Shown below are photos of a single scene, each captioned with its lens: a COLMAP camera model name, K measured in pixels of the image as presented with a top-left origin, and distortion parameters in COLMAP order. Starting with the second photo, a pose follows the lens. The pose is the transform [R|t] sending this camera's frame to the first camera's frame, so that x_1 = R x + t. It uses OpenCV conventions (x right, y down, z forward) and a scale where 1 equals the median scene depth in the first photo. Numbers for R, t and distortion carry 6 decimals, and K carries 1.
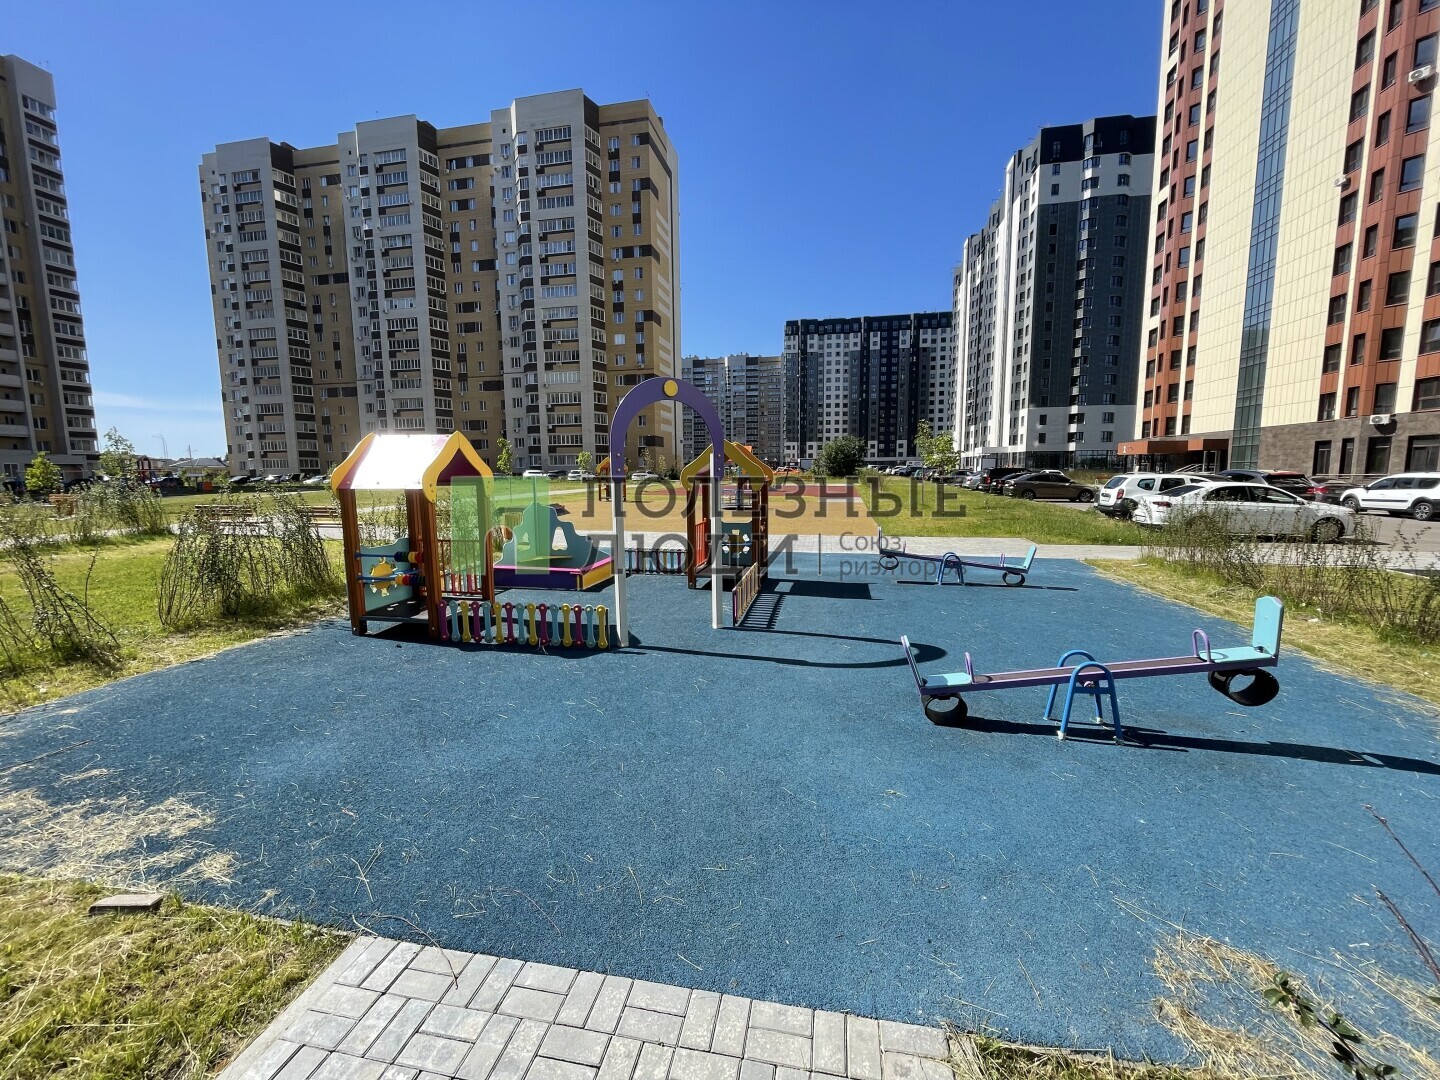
lens RADIAL K [[585.4, 0, 714.4], [0, 585.4, 540.0], [0, 0, 1]] dist [-0.004015, 0.001151]
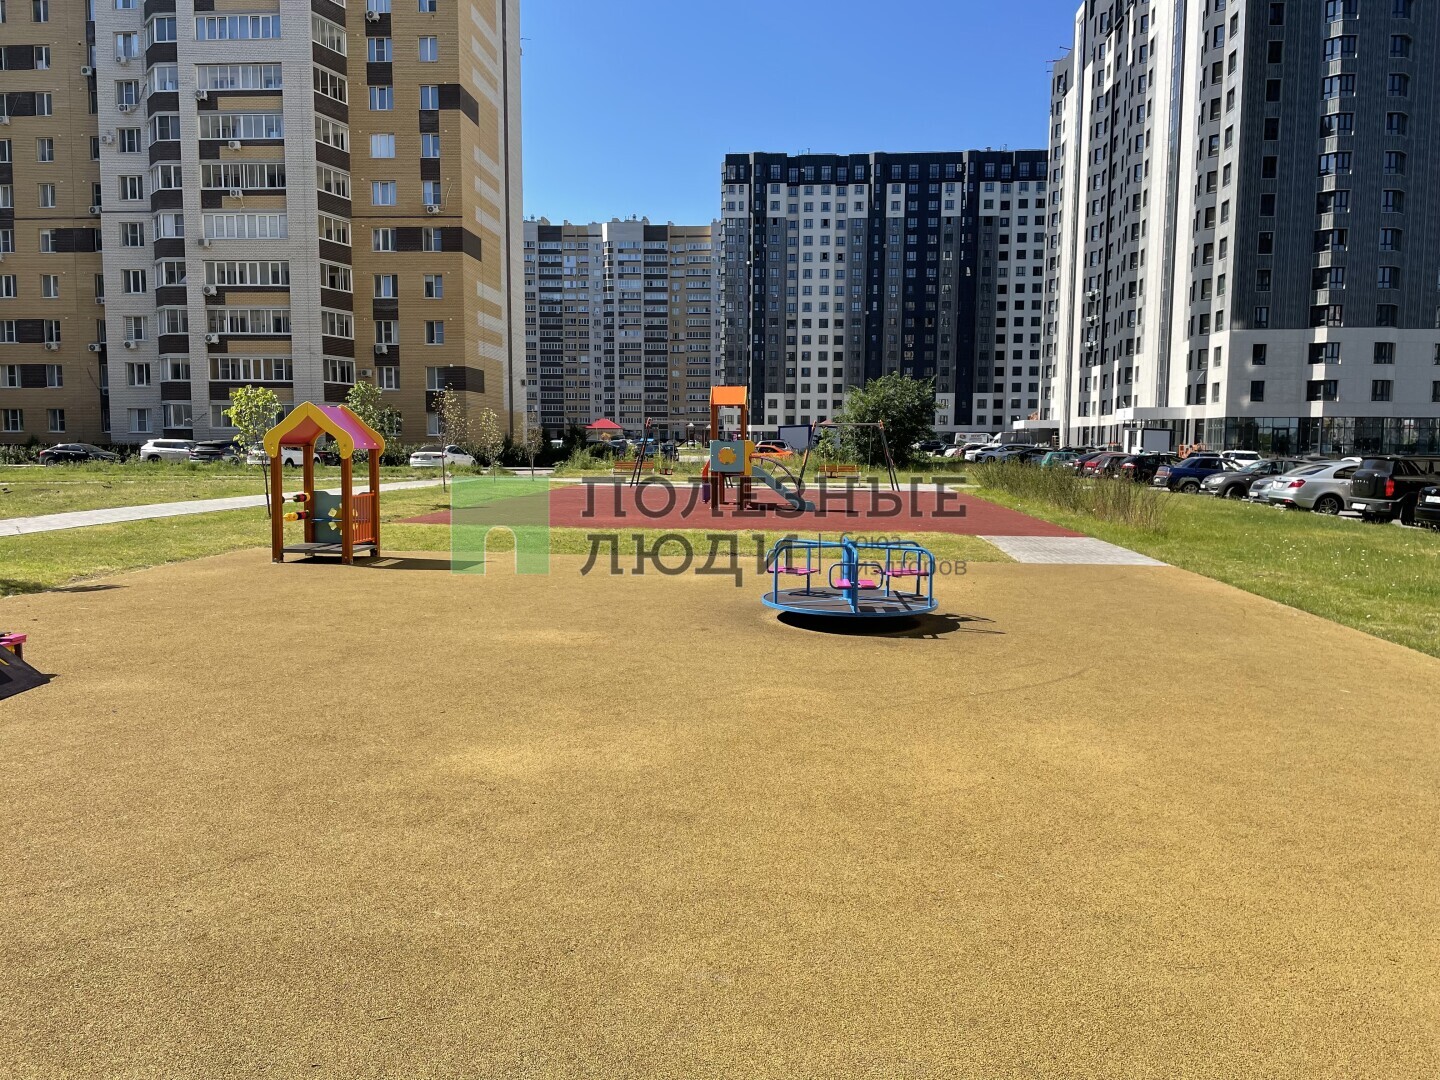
lens RADIAL K [[1095.4, 0, 720.9], [0, 1095.4, 542.8], [0, 0, 1]] dist [0.083370, -0.101882]
pose [[0.991128, 0.003967, 0.132852, -0.015722], [0.000085, 0.999536, -0.030475, -0.015337], [-0.132911, 0.030216, 0.990667, 0.120562]]
